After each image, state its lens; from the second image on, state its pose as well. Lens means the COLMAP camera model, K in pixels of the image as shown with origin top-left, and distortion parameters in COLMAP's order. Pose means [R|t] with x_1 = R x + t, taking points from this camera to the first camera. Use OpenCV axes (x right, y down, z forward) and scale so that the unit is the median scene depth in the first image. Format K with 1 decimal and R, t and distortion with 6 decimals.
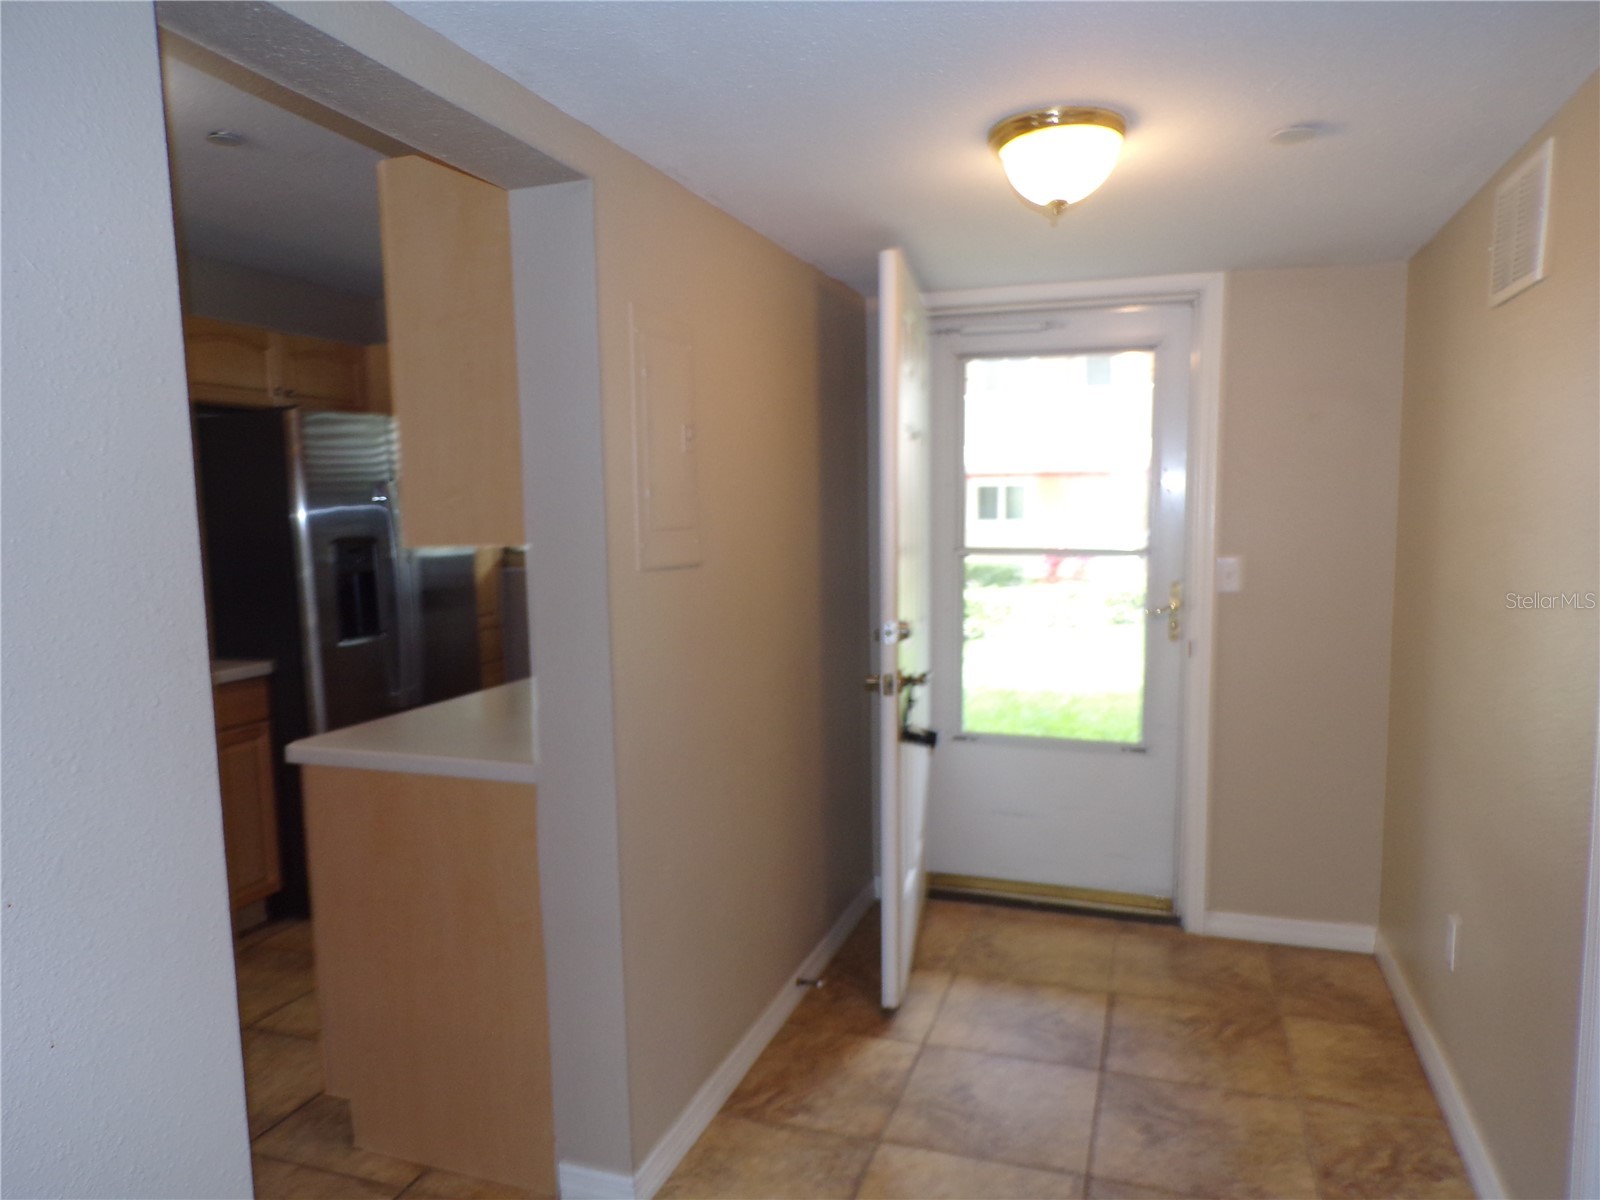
lens RADIAL K [[1086.9, 0, 810.8], [0, 1086.9, 598.3], [0, 0, 1]] dist [0.012442, 0.000291]
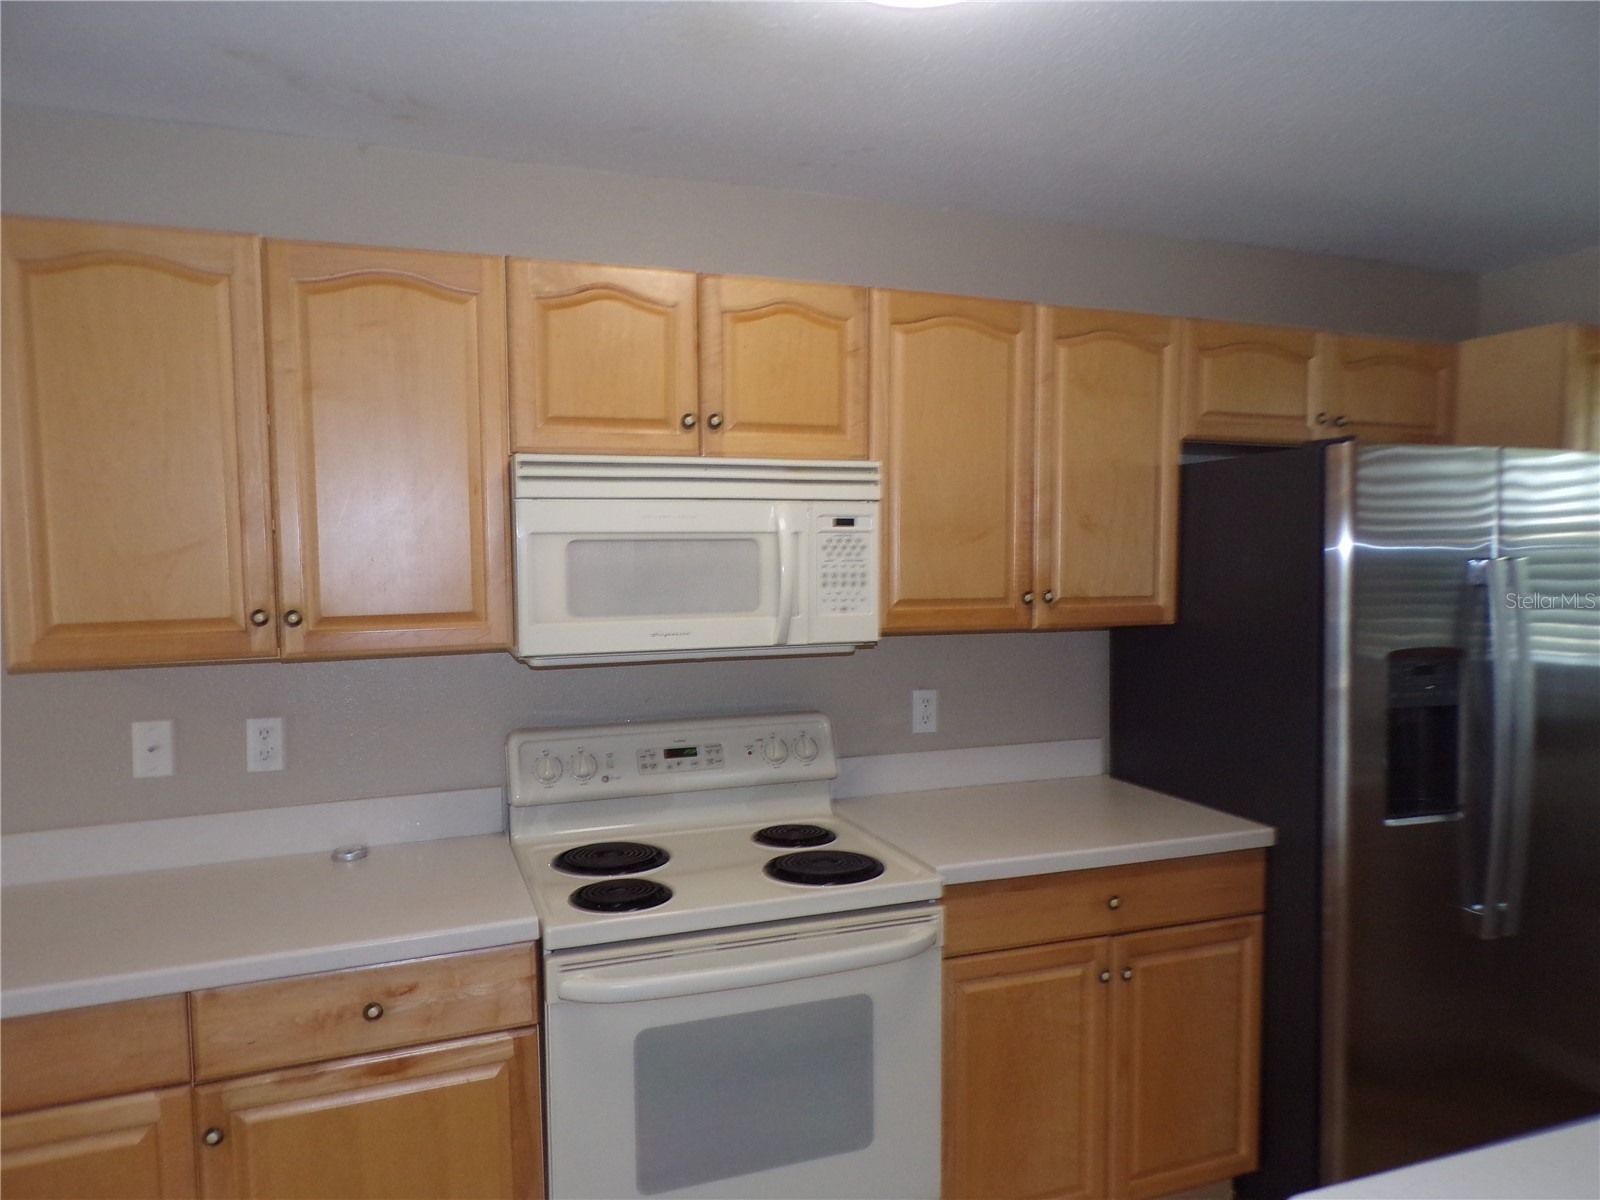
lens RADIAL K [[1086.9, 0, 799.7], [0, 1086.9, 612.1], [0, 0, 1]] dist [0.012442, 0.000291]
pose [[0.621464, 0.059343, -0.781192, -0.162615], [-0.072252, 0.997219, 0.018275, -0.062004], [0.780104, 0.045085, 0.624023, 0.349409]]
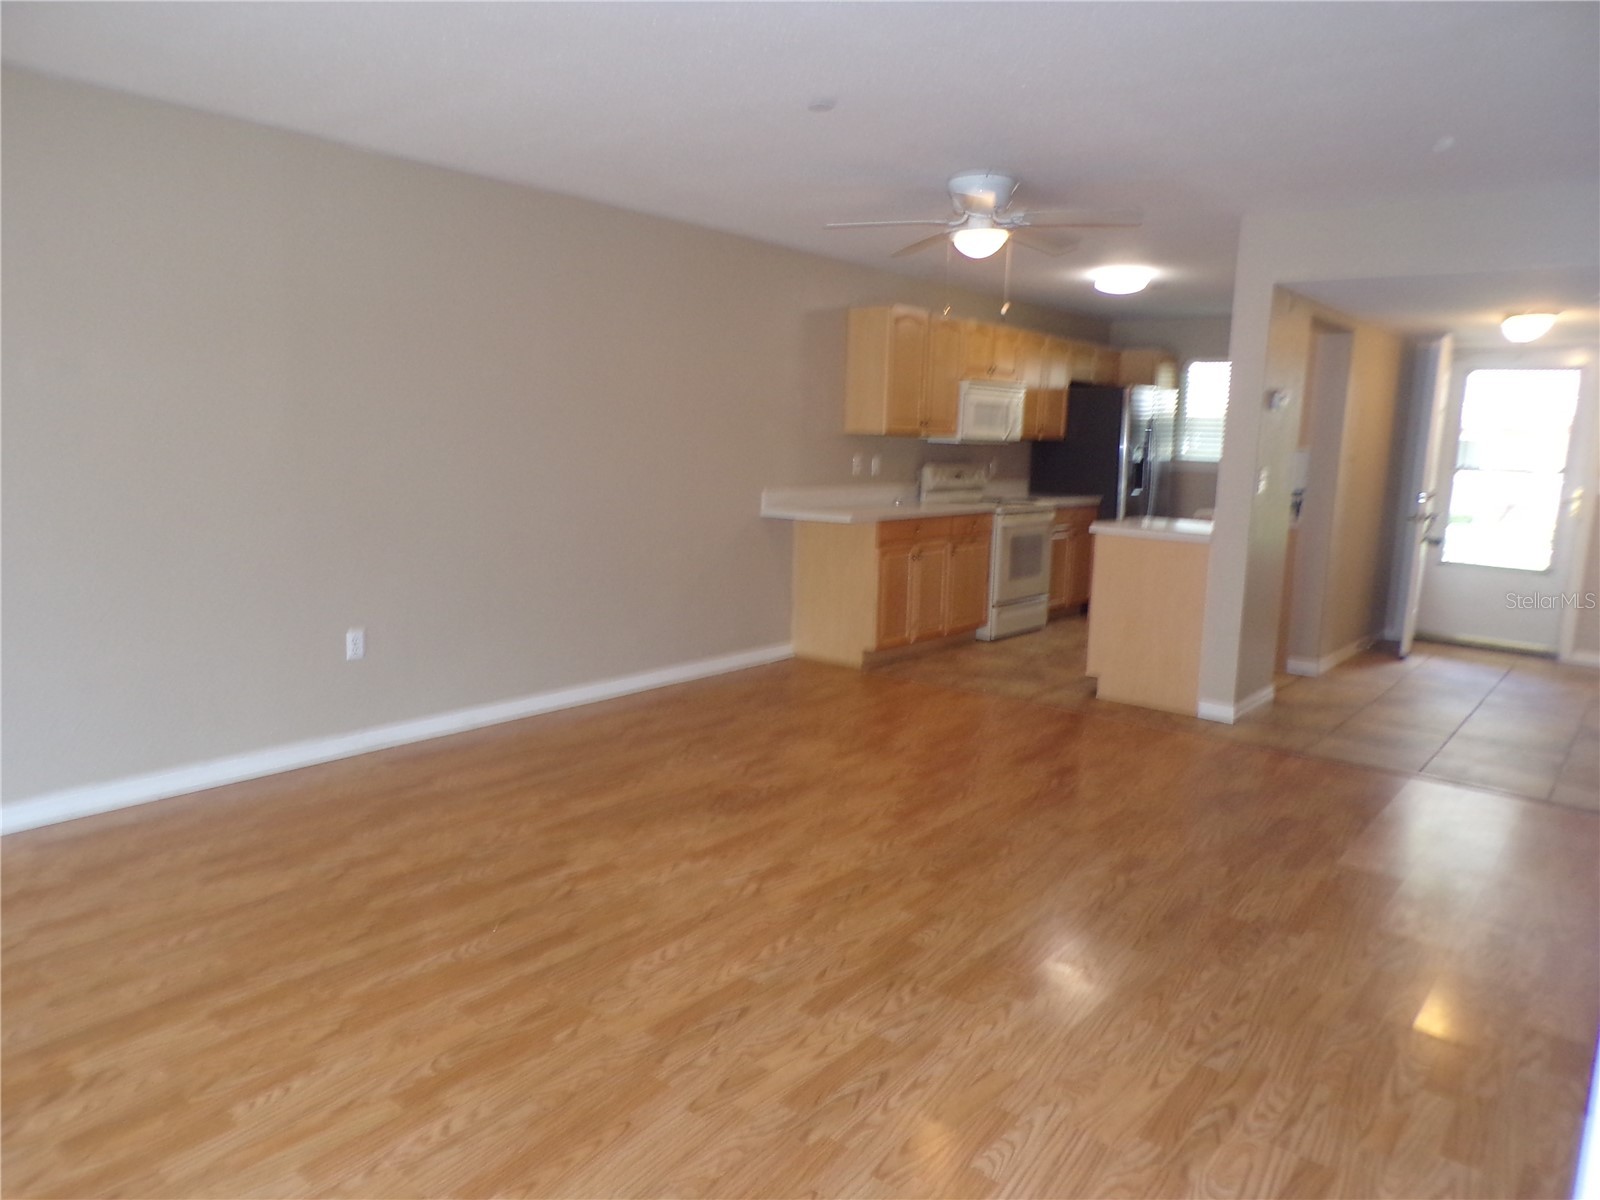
lens RADIAL K [[1086.9, 0, 805.8], [0, 1086.9, 596.5], [0, 0, 1]] dist [0.012442, 0.000291]
pose [[0.927596, 0.105735, -0.358308, -0.226212], [-0.084055, 0.993589, 0.075600, 0.135246], [0.364005, -0.040009, 0.930537, -1.301199]]
